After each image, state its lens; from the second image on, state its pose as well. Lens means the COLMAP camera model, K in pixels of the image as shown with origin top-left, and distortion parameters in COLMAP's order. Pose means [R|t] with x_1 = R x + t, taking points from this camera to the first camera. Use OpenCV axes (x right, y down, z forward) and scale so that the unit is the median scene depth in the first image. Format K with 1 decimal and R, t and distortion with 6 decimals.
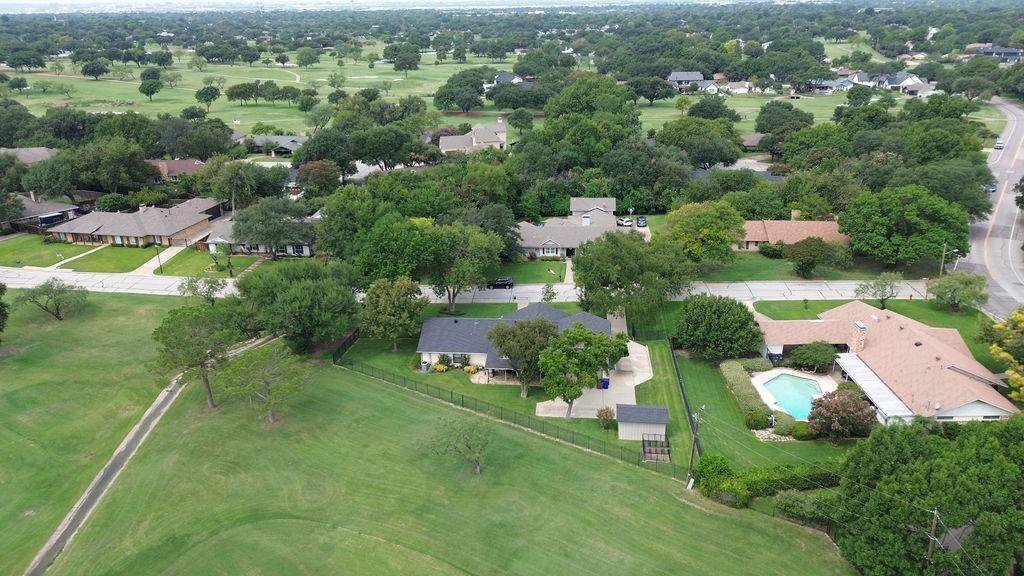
lens RADIAL K [[719.4, 0, 512.1], [0, 719.4, 291.3], [0, 0, 1]] dist [0.046512, -0.031260]
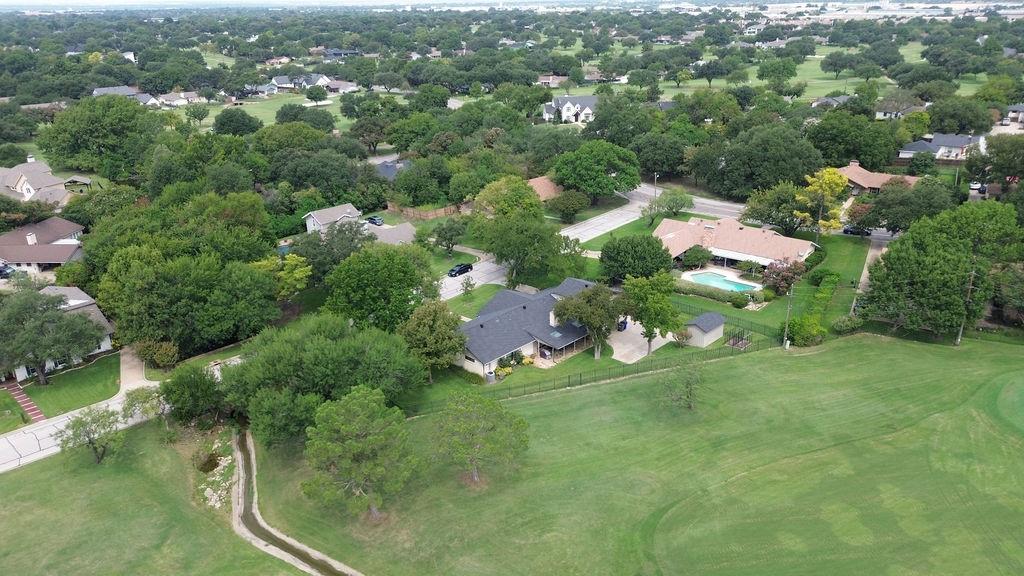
lens RADIAL K [[719.4, 0, 511.9], [0, 719.4, 286.0], [0, 0, 1]] dist [0.046512, -0.031260]
pose [[0.627396, -0.284105, 0.725023, -0.793292], [0.298089, 0.947773, 0.113441, -0.115802], [-0.719387, 0.144949, 0.679317, 0.317931]]
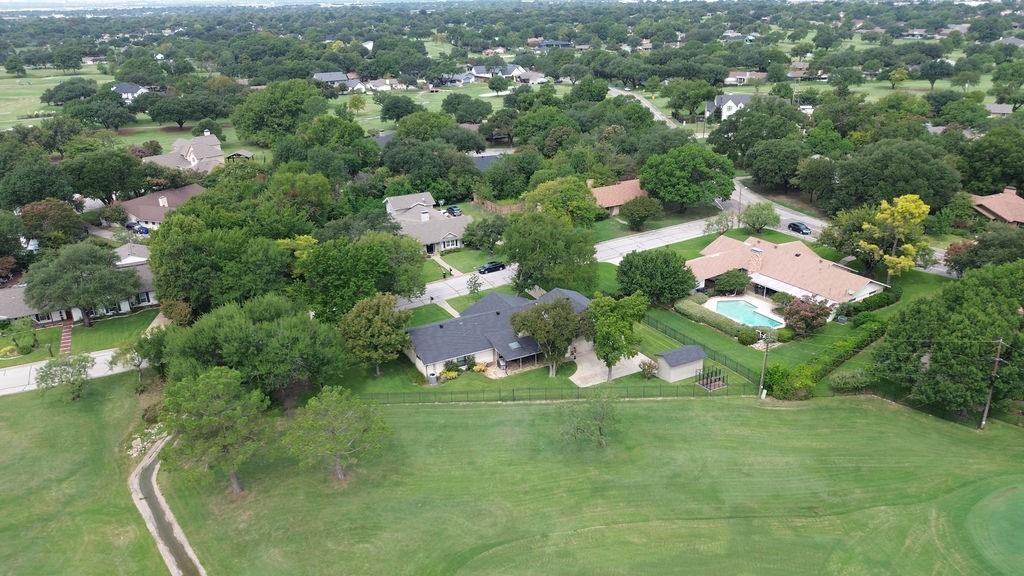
lens RADIAL K [[719.4, 0, 512.3], [0, 719.4, 288.3], [0, 0, 1]] dist [0.046512, -0.031260]
pose [[0.841175, -0.206089, 0.499952, -0.500402], [0.209536, 0.976522, 0.049993, -0.039009], [-0.498517, 0.062705, 0.864609, 0.121442]]
